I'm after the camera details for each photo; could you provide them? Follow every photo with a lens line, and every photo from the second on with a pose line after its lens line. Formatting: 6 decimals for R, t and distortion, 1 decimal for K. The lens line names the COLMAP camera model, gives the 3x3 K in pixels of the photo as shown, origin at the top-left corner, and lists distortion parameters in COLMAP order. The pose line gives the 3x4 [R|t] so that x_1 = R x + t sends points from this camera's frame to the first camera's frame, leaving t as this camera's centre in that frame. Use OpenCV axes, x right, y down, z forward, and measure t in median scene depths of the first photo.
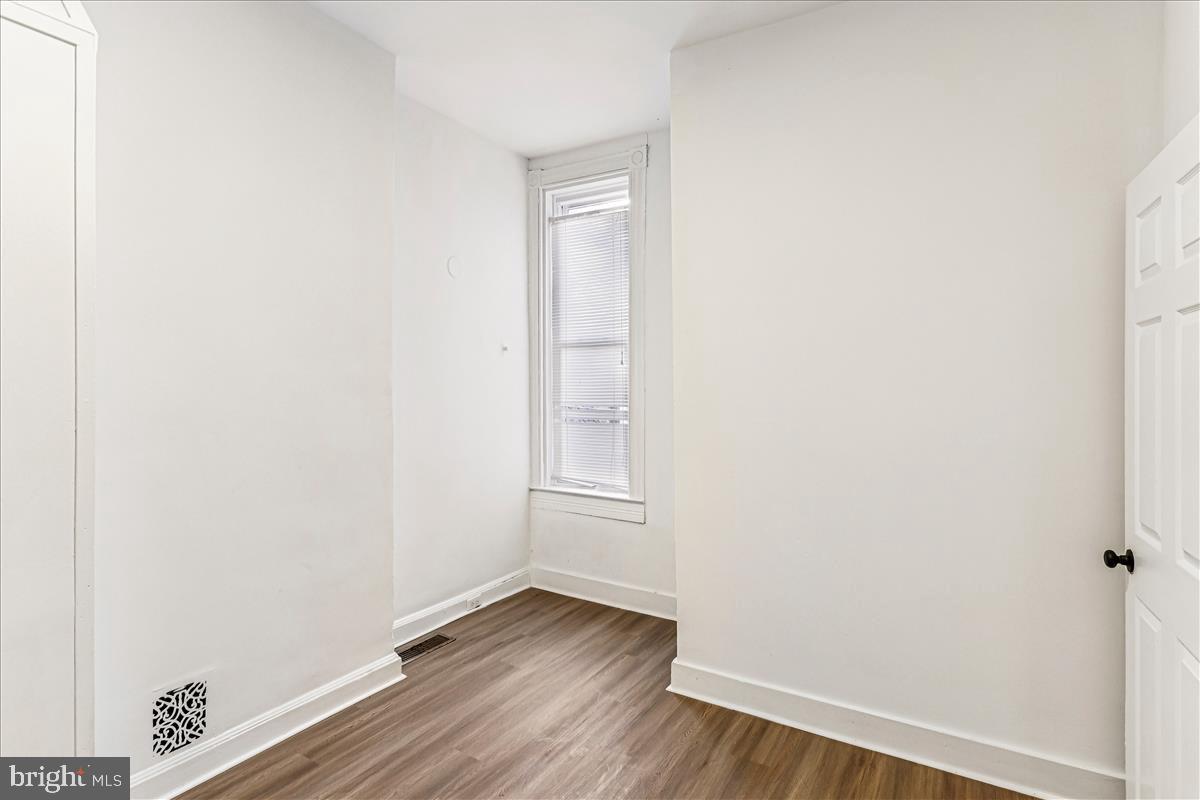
lens RADIAL K [[601.2, 0, 623.7], [0, 601.2, 372.8], [0, 0, 1]] dist [0.000550, 0.001420]
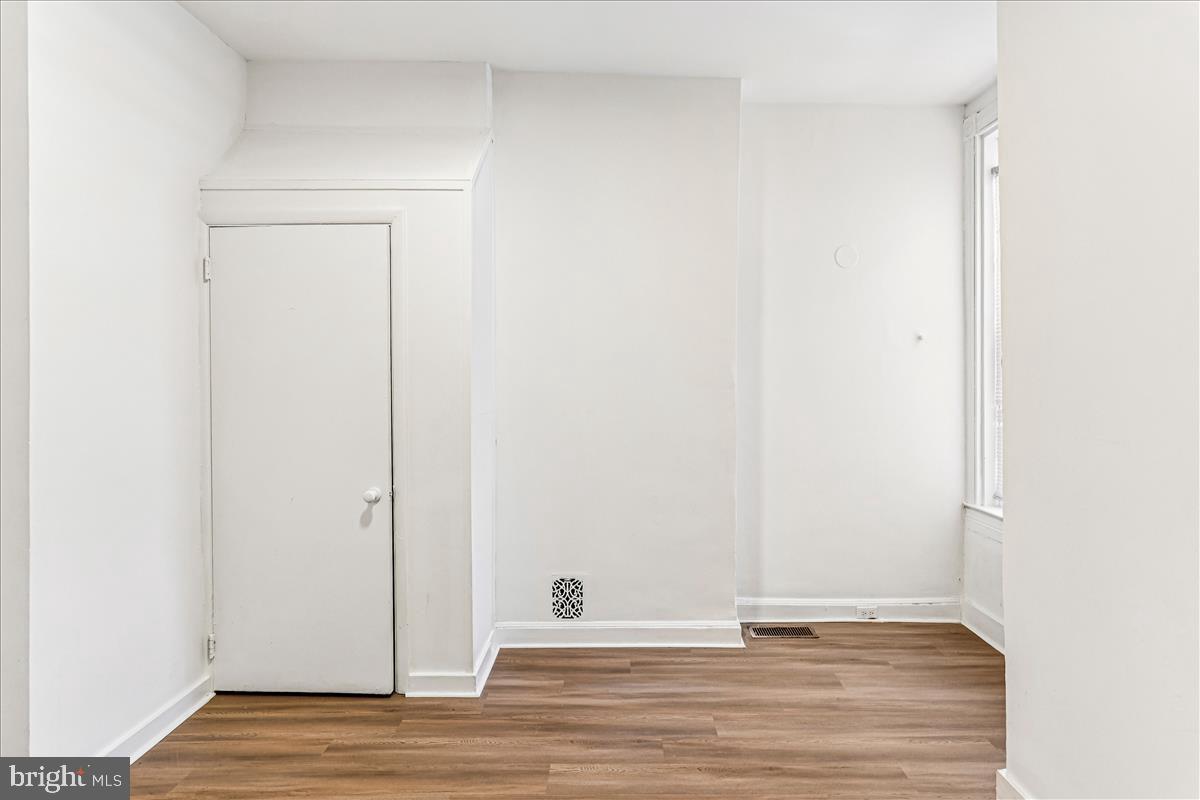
lens RADIAL K [[601.2, 0, 623.7], [0, 601.2, 372.8], [0, 0, 1]] dist [0.000550, 0.001420]
pose [[0.508272, -0.006843, -0.861169, 0.444214], [0.015734, 0.999875, 0.001342, 0.003410], [0.861053, -0.014231, 0.508316, 0.249576]]
